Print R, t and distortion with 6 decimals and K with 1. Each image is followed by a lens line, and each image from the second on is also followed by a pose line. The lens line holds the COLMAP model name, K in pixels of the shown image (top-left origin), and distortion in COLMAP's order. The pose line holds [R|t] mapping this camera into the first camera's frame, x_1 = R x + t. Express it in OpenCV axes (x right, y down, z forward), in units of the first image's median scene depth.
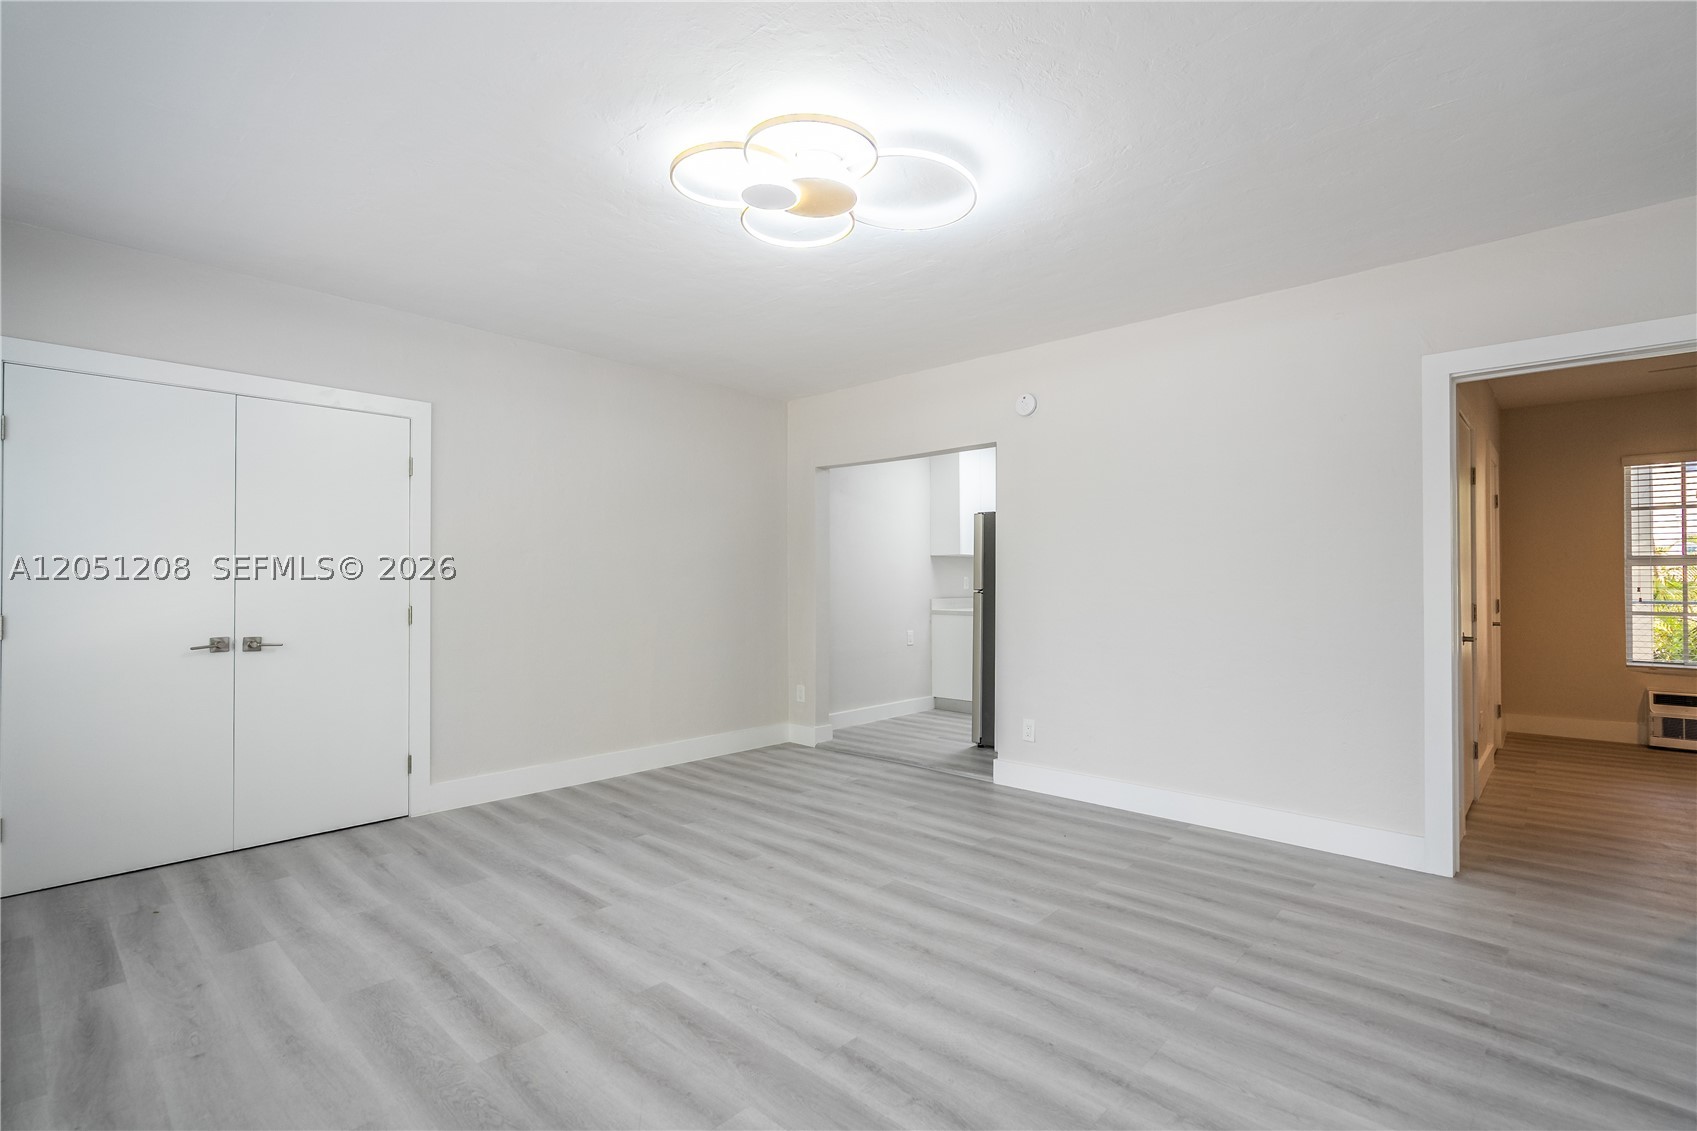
lens RADIAL K [[783.3, 0, 845.0], [0, 783.3, 580.8], [0, 0, 1]] dist [-0.000289, 0.000253]
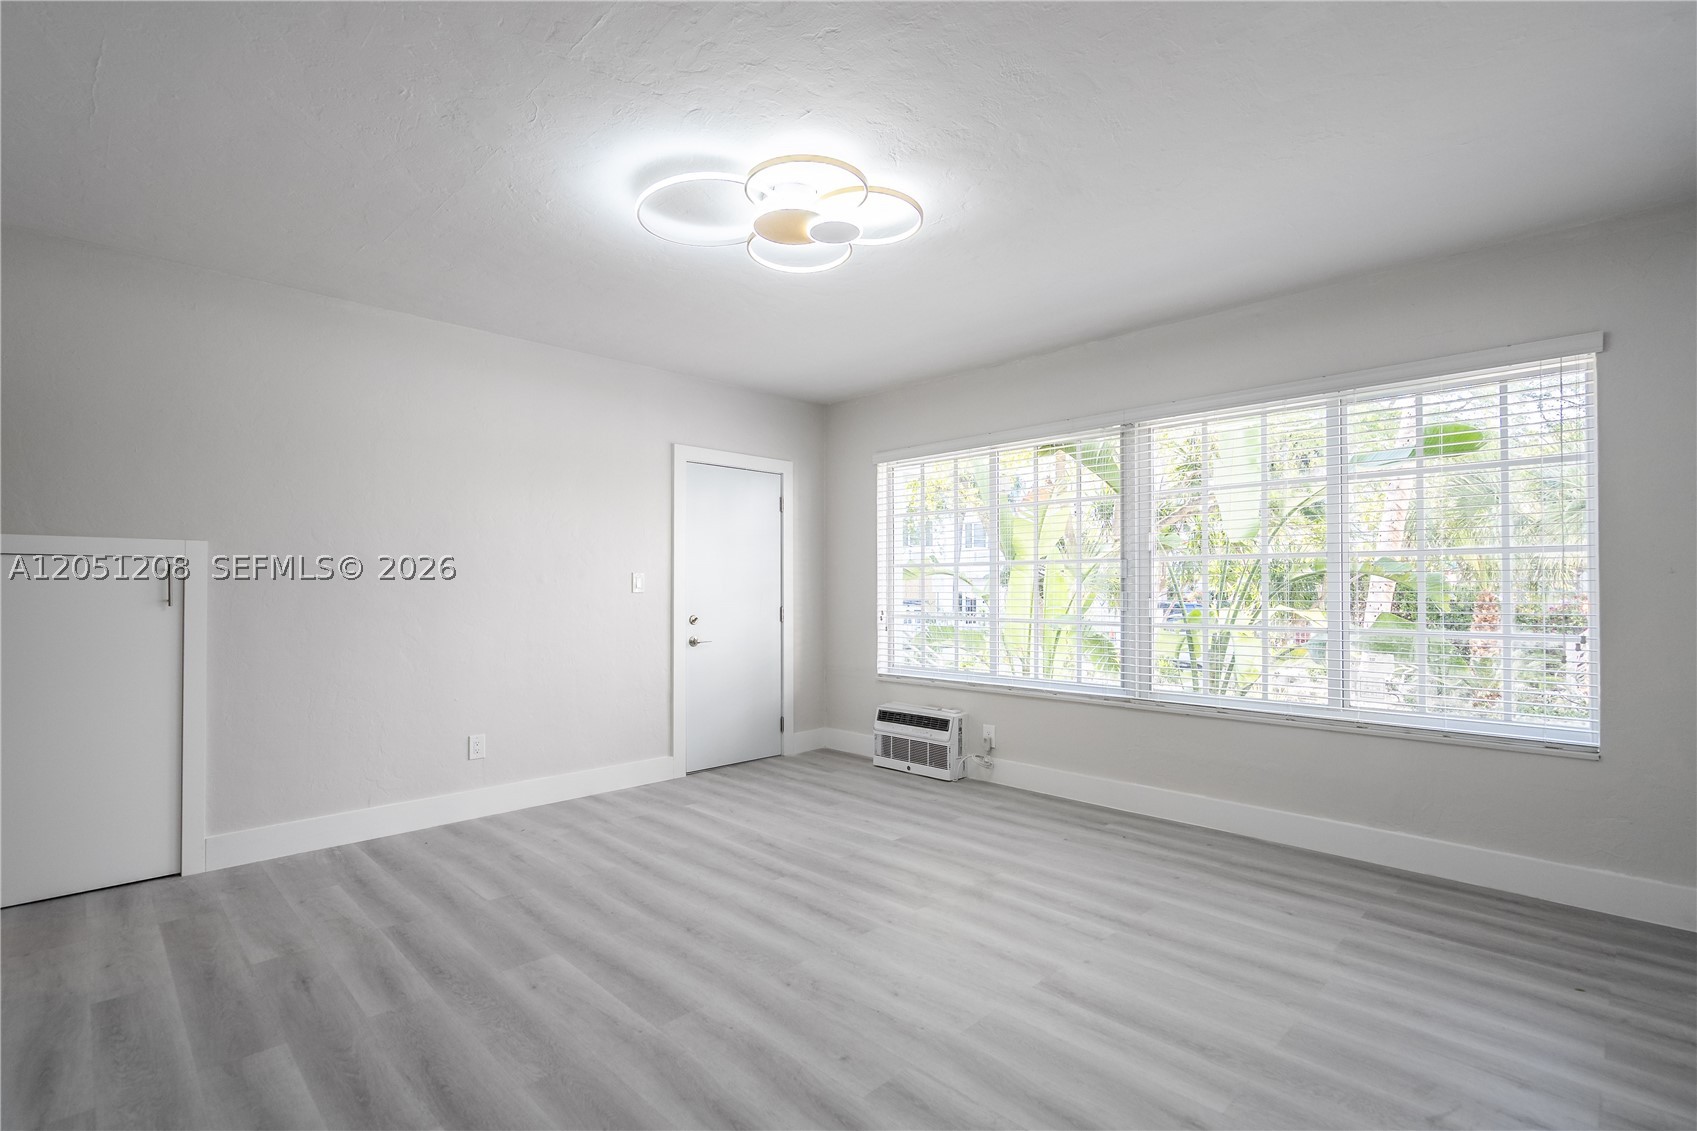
lens RADIAL K [[790.8, 0, 849.5], [0, 790.8, 583.2], [0, 0, 1]] dist [-0.000115, 0.000439]
pose [[-0.999379, 0.000293, 0.035248, -0.122975], [0.000099, 0.999985, -0.005504, -0.000512], [-0.035249, -0.005497, -0.999363, 1.643110]]
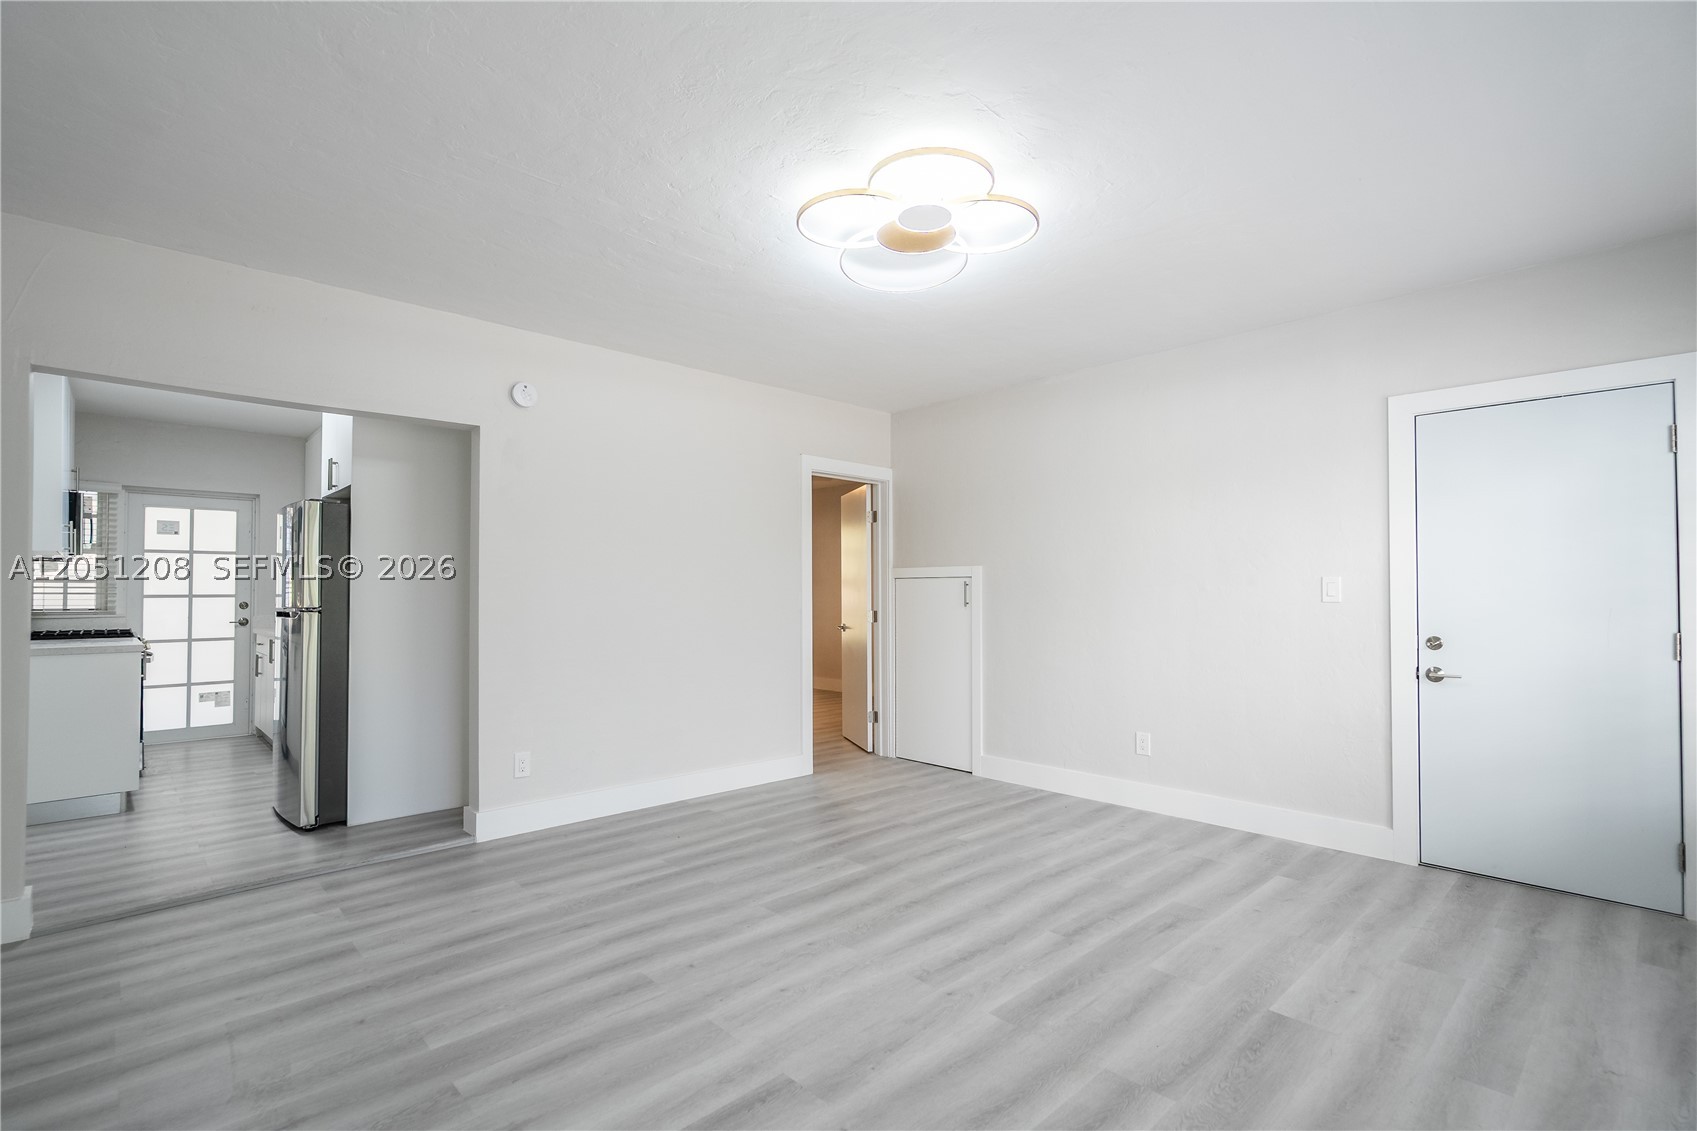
lens RADIAL K [[783.3, 0, 845.0], [0, 783.3, 580.8], [0, 0, 1]] dist [-0.000289, 0.000253]
pose [[0.060453, 0.018397, 0.998002, -0.882956], [-0.000321, 0.999830, -0.018411, -0.002276], [-0.998171, 0.000792, 0.060449, 0.813041]]
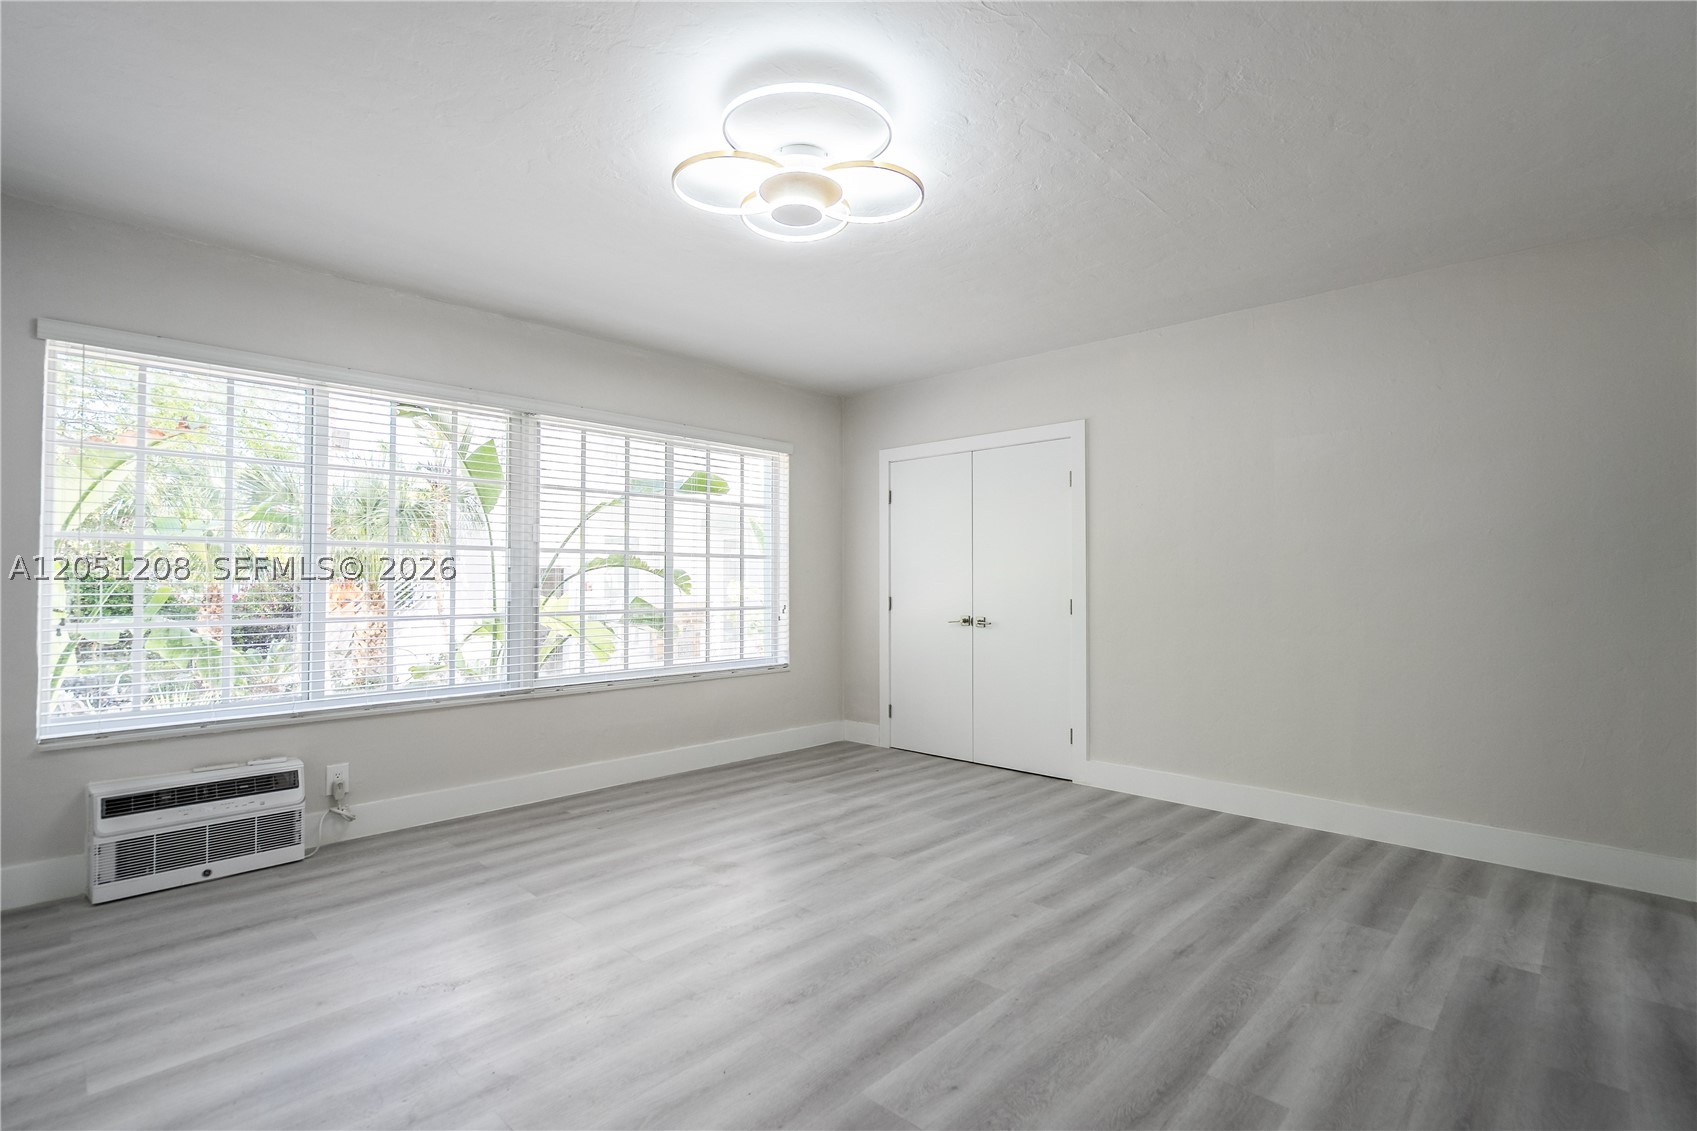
lens RADIAL K [[790.8, 0, 849.5], [0, 790.8, 583.2], [0, 0, 1]] dist [-0.000115, 0.000439]
pose [[-0.011939, -0.002689, -0.999925, 0.765793], [0.000585, 0.999996, -0.002696, 0.012662], [0.999929, -0.000617, -0.011937, 0.846030]]
